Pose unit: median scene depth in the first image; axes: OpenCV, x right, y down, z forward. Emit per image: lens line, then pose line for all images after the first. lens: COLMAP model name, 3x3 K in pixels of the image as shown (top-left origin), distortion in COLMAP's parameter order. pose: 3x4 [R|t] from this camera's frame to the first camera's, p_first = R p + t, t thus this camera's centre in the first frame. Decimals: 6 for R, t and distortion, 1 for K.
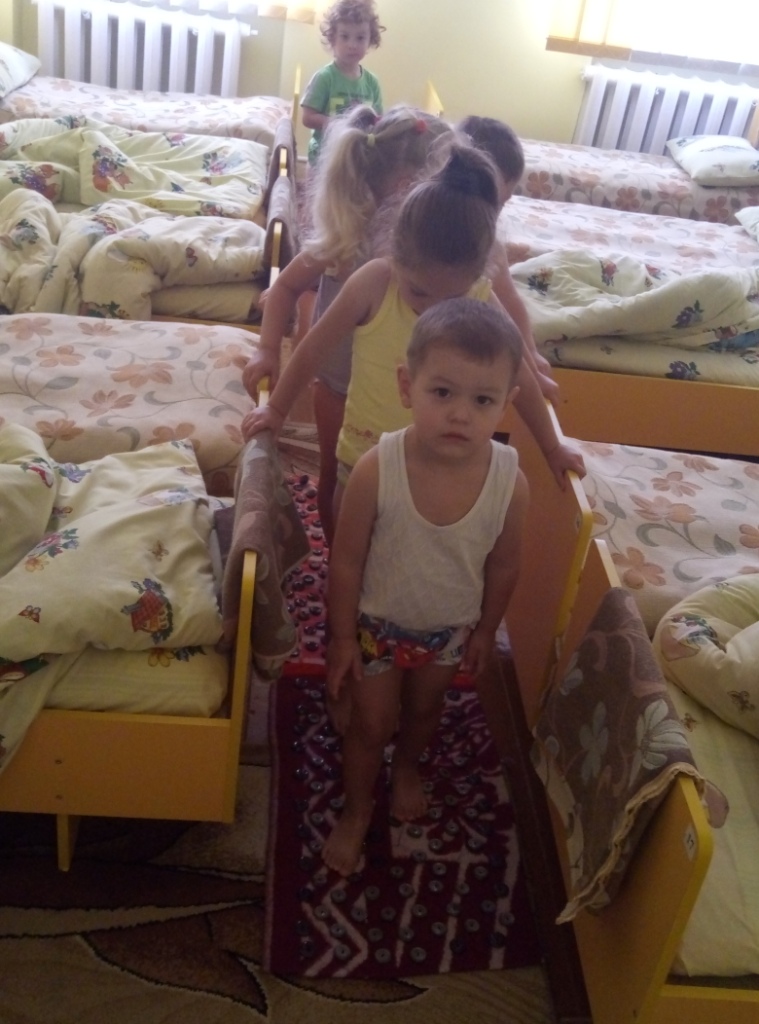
lens RADIAL K [[1160.2, 0, 379.5], [0, 1160.2, 512.0], [0, 0, 1]] dist [0.024477, -0.010494]
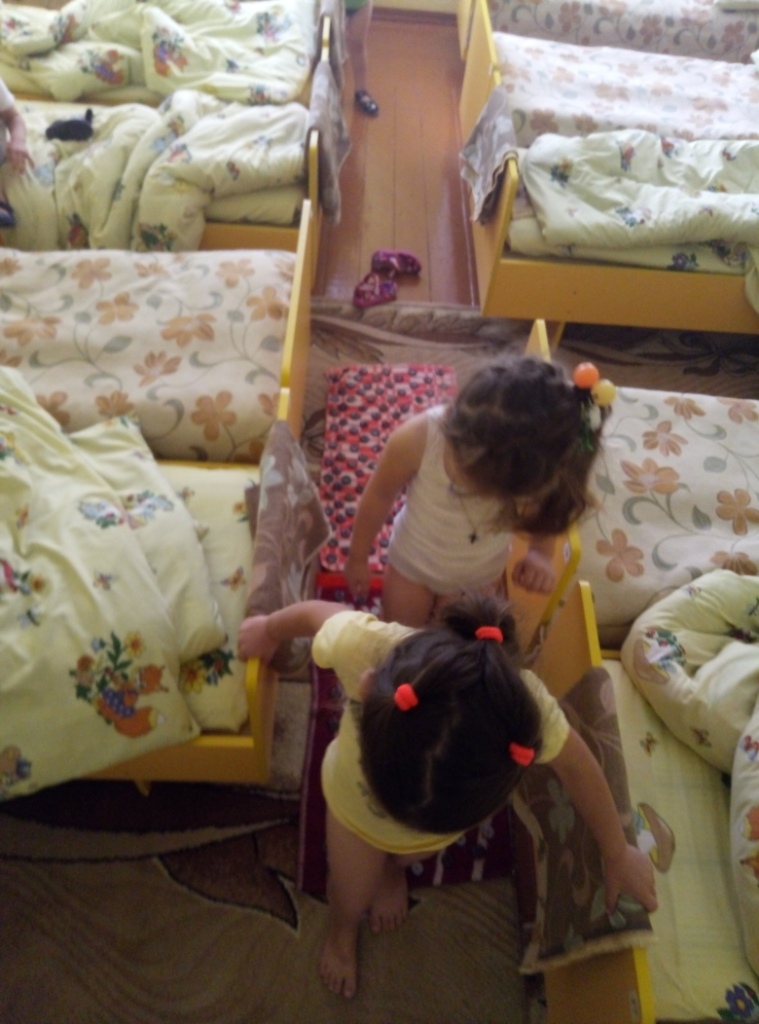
lens RADIAL K [[781.9, 0, 379.5], [0, 781.9, 512.0], [0, 0, 1]] dist [0.002806, -0.010219]
pose [[0.996829, 0.012574, -0.078578, 0.042244], [0.017571, 0.928291, 0.371440, -0.236257], [0.077613, -0.371643, 0.925126, 0.255238]]
